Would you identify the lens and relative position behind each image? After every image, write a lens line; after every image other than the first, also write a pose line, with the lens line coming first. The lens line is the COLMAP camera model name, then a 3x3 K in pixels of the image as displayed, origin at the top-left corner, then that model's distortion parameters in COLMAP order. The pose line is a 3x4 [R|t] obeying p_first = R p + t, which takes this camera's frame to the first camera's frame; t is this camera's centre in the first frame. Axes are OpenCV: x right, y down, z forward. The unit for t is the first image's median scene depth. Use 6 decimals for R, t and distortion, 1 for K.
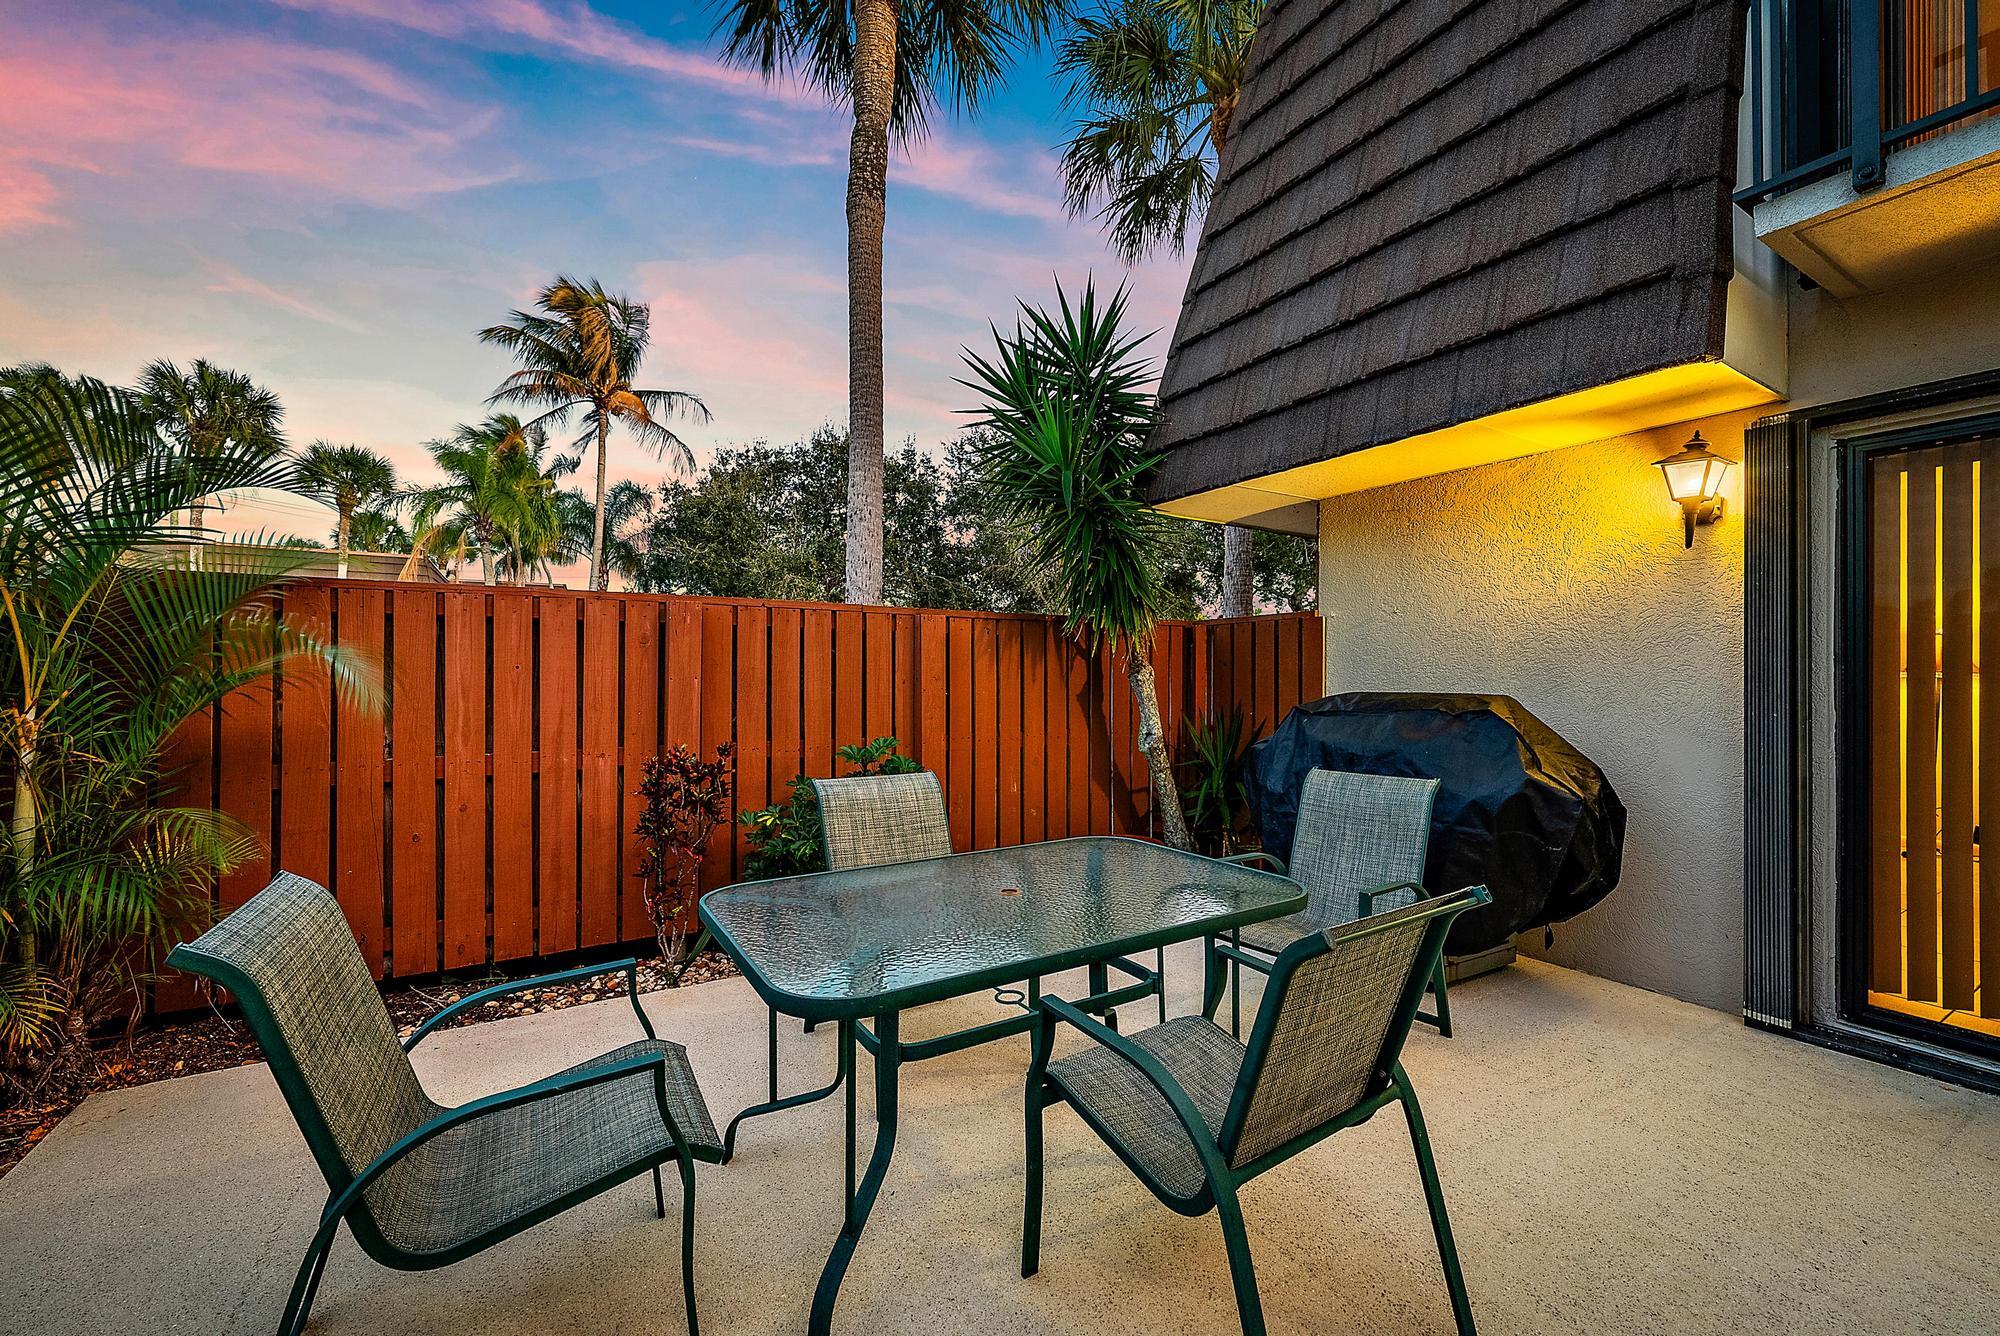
lens RADIAL K [[793.3, 0, 1002.1], [0, 793.3, 665.6], [0, 0, 1]] dist [-0.000146, -0.000121]
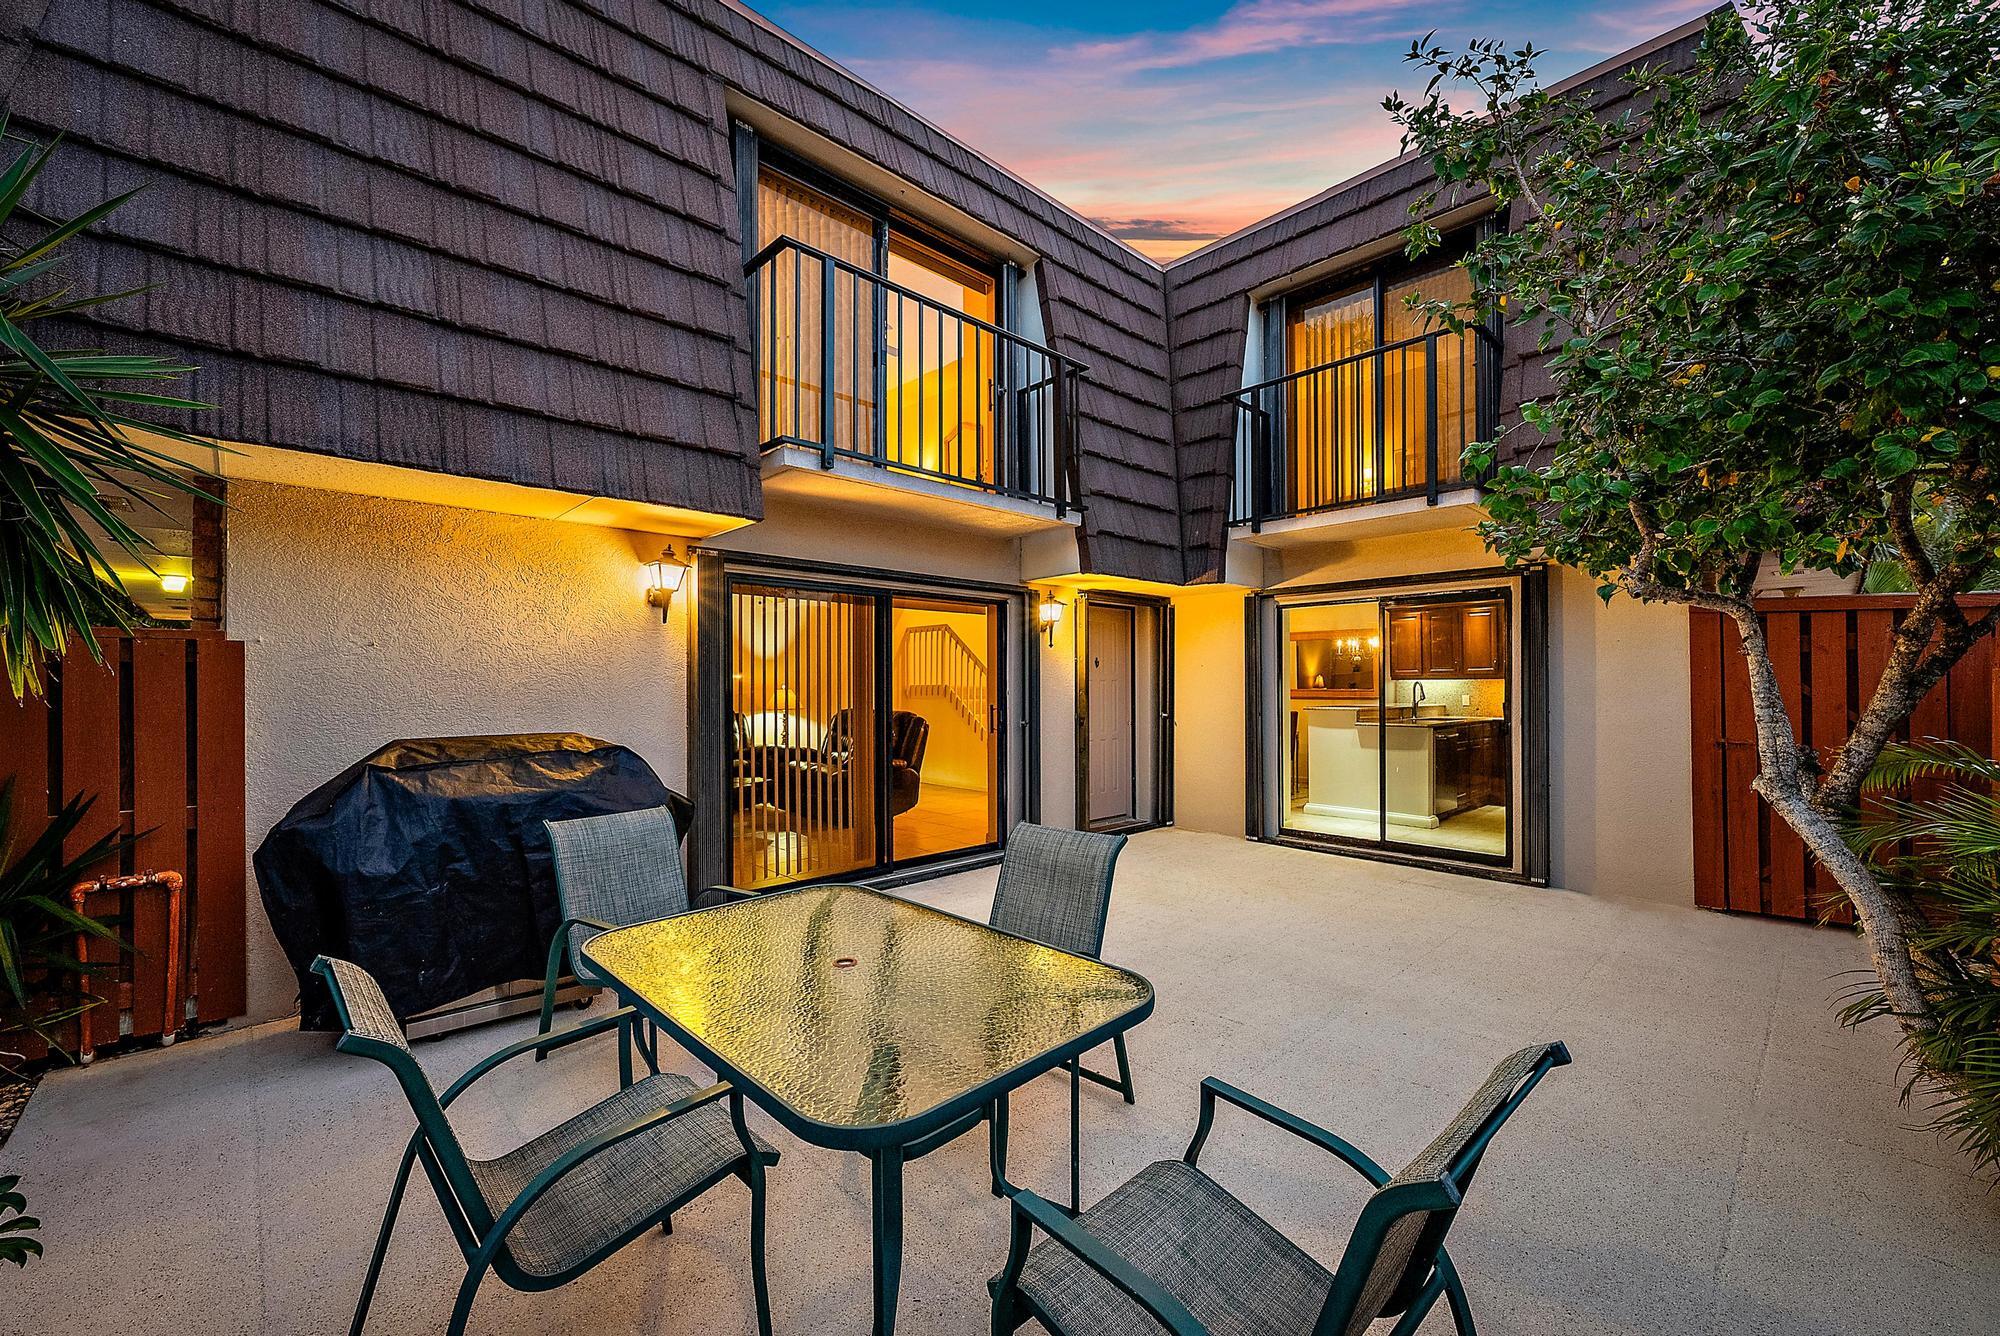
lens RADIAL K [[793.3, 0, 999.4], [0, 793.3, 681.3], [0, 0, 1]] dist [-0.000146, -0.000121]
pose [[-0.227783, 0.009843, 0.973662, -0.568883], [0.000336, 0.999950, -0.010030, -0.021522], [-0.973712, -0.001957, -0.227775, 0.604831]]
